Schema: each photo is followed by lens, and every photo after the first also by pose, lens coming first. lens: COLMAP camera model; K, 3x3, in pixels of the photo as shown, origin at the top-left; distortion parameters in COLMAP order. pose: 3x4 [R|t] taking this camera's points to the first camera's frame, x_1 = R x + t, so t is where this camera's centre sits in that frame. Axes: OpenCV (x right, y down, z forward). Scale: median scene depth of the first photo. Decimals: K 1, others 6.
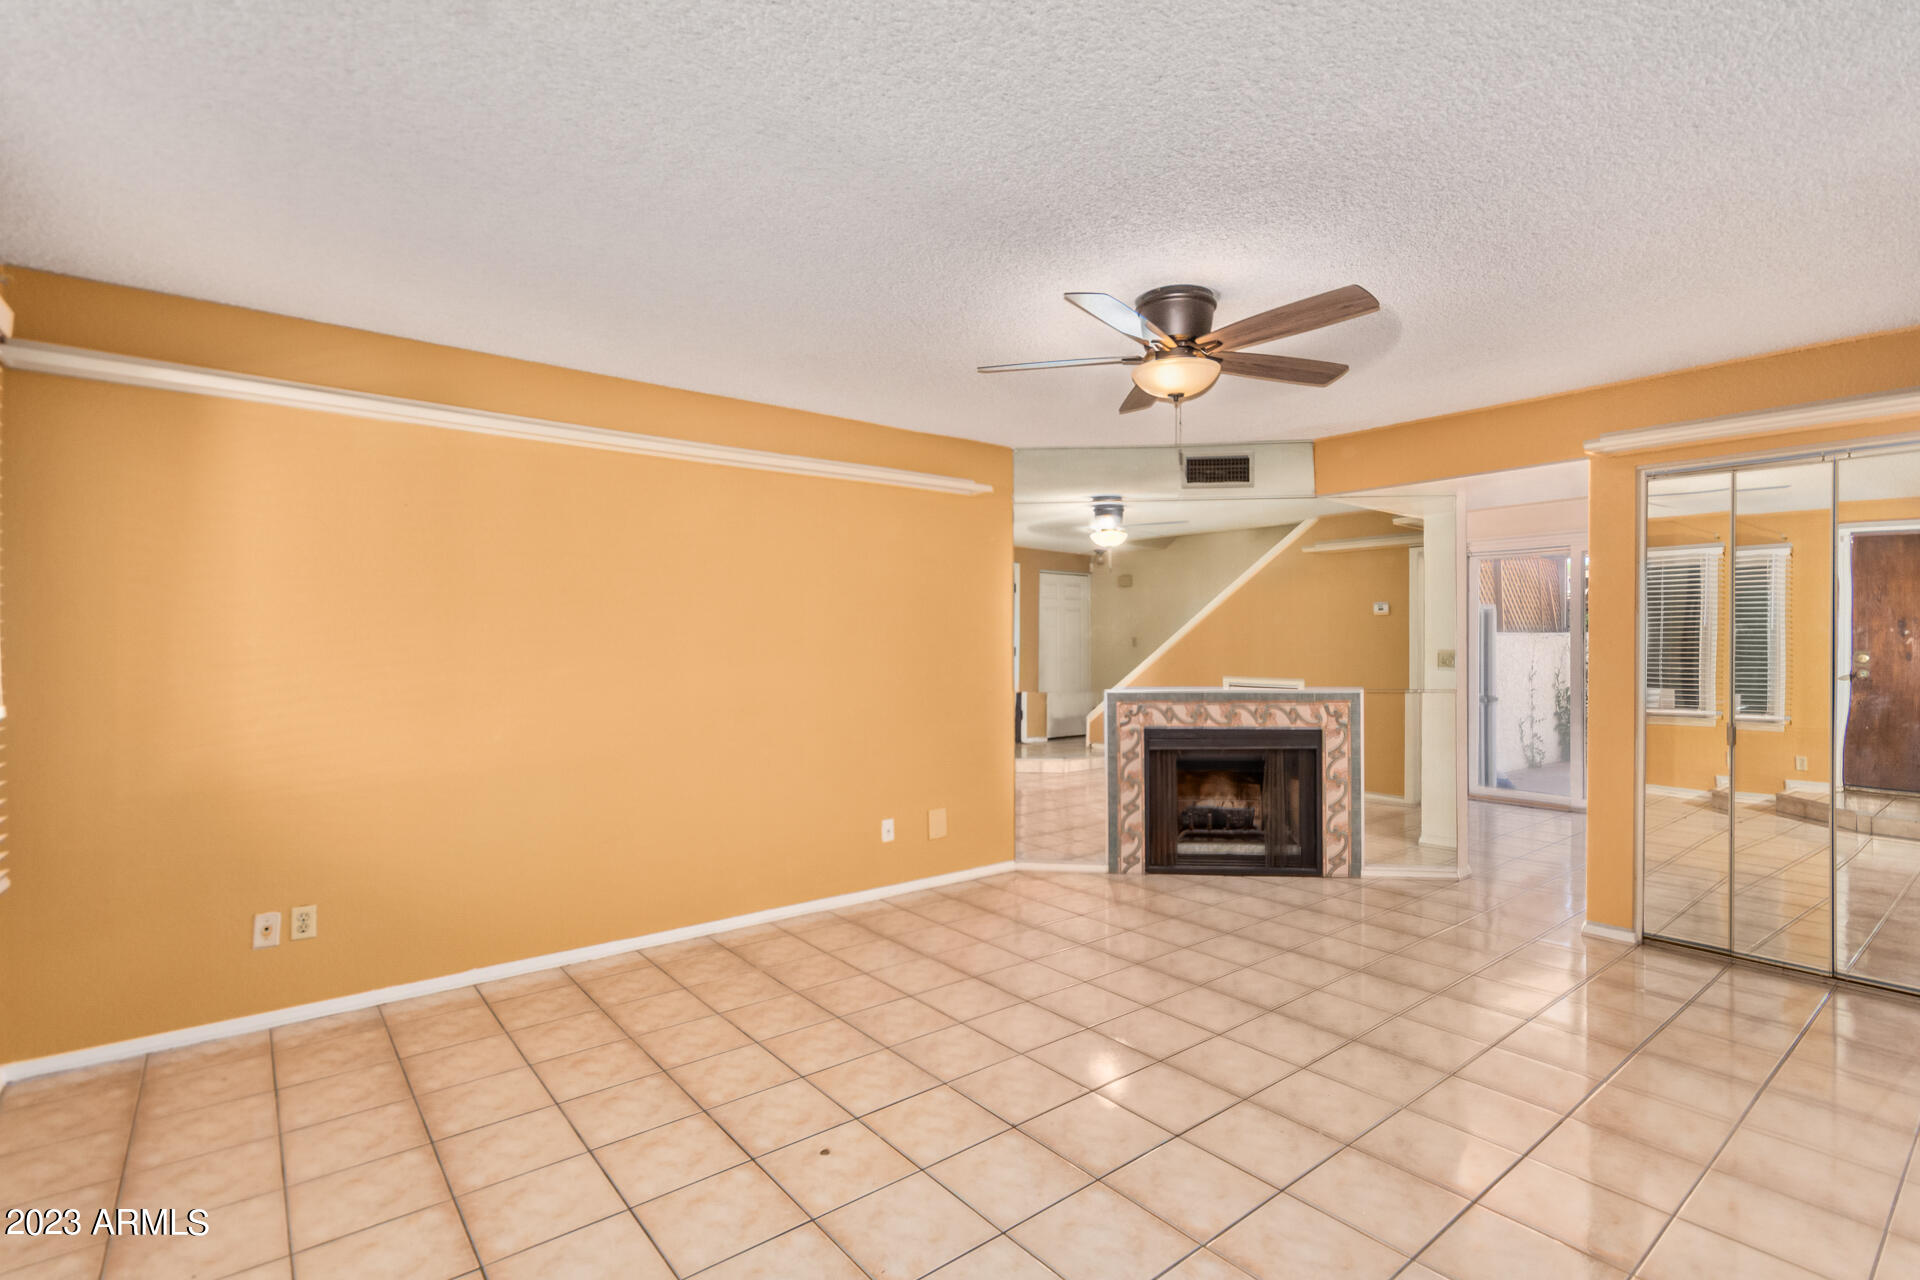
lens RADIAL K [[891.1, 0, 951.5], [0, 891.1, 648.1], [0, 0, 1]] dist [0.005898, 0.001457]
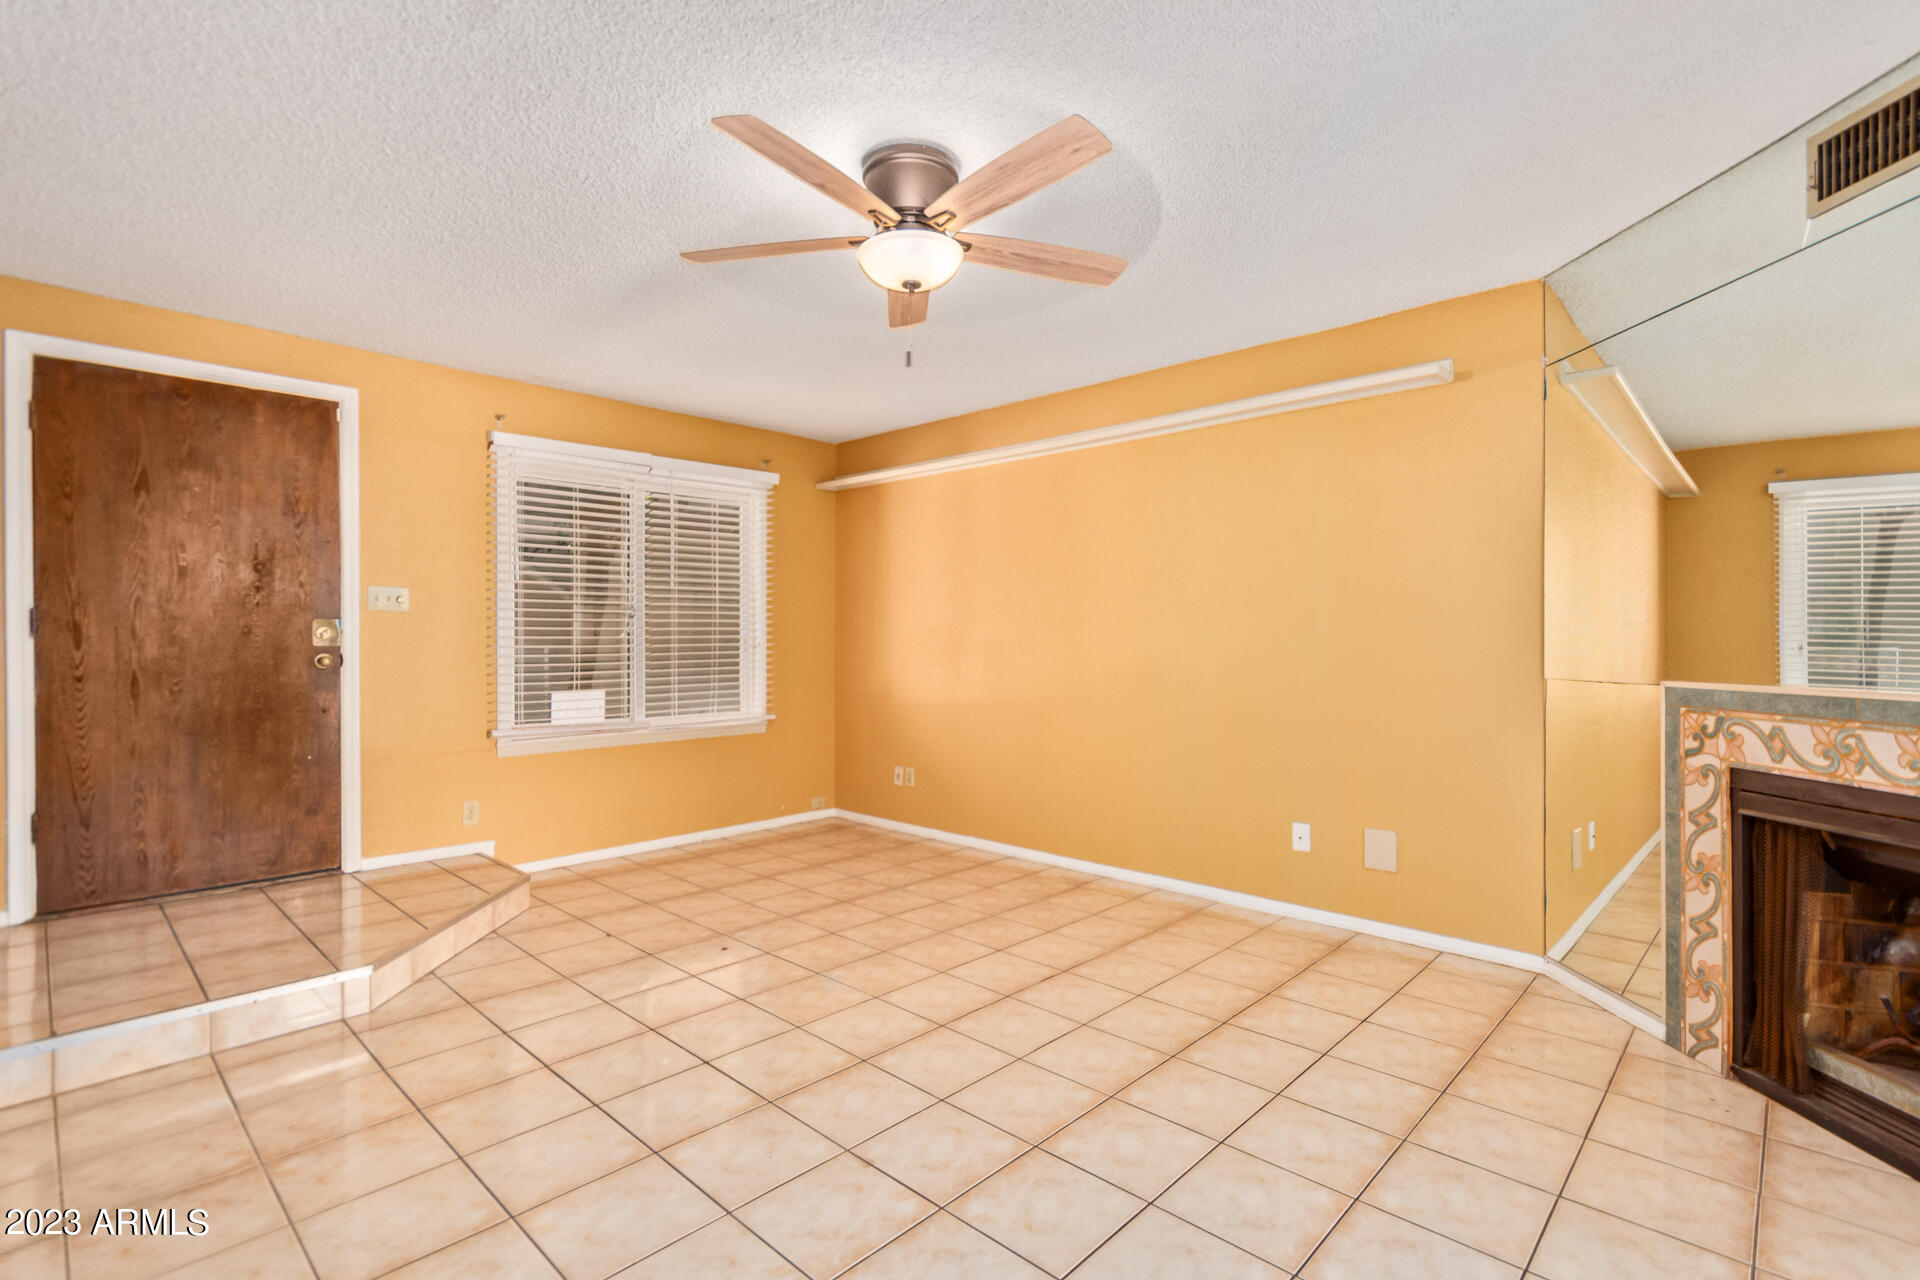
lens RADIAL K [[891.1, 0, 986.4], [0, 891.1, 650.1], [0, 0, 1]] dist [0.005898, 0.001457]
pose [[0.163390, 0.013581, -0.986468, 0.620227], [-0.005599, 0.999902, 0.012839, 0.024150], [0.986546, 0.003426, 0.163450, 0.537858]]
